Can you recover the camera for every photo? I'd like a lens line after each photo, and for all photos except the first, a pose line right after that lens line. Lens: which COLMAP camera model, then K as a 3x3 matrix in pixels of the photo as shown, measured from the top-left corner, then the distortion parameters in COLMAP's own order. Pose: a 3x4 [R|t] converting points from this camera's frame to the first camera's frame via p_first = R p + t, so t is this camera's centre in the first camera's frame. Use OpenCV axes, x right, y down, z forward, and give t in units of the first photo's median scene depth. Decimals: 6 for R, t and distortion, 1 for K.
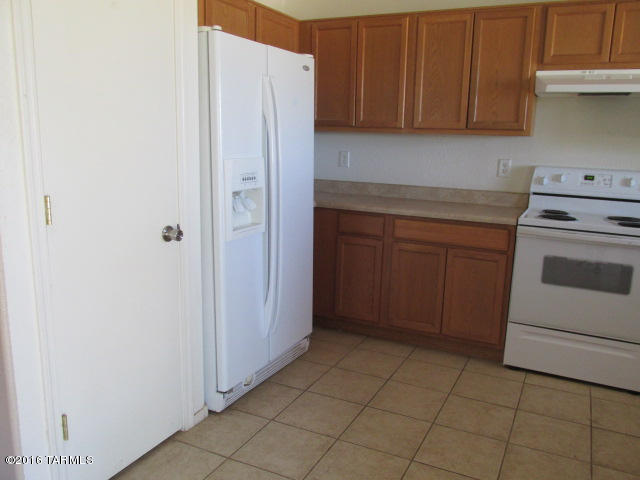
lens RADIAL K [[528.4, 0, 320.0], [0, 528.4, 240.0], [0, 0, 1]] dist [-0.039994, 0.010683]
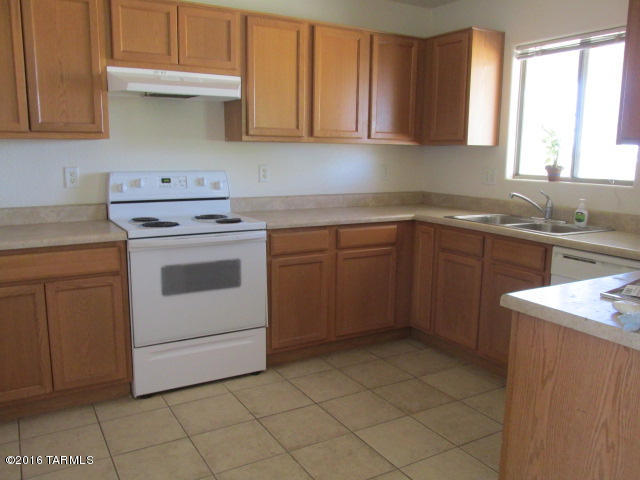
lens RADIAL K [[528.4, 0, 320.0], [0, 528.4, 240.0], [0, 0, 1]] dist [-0.039994, 0.010683]
pose [[0.542401, -0.162452, 0.824264, -0.168048], [0.166865, 0.982411, 0.083816, -0.044970], [-0.823382, 0.092079, 0.559968, 0.222642]]
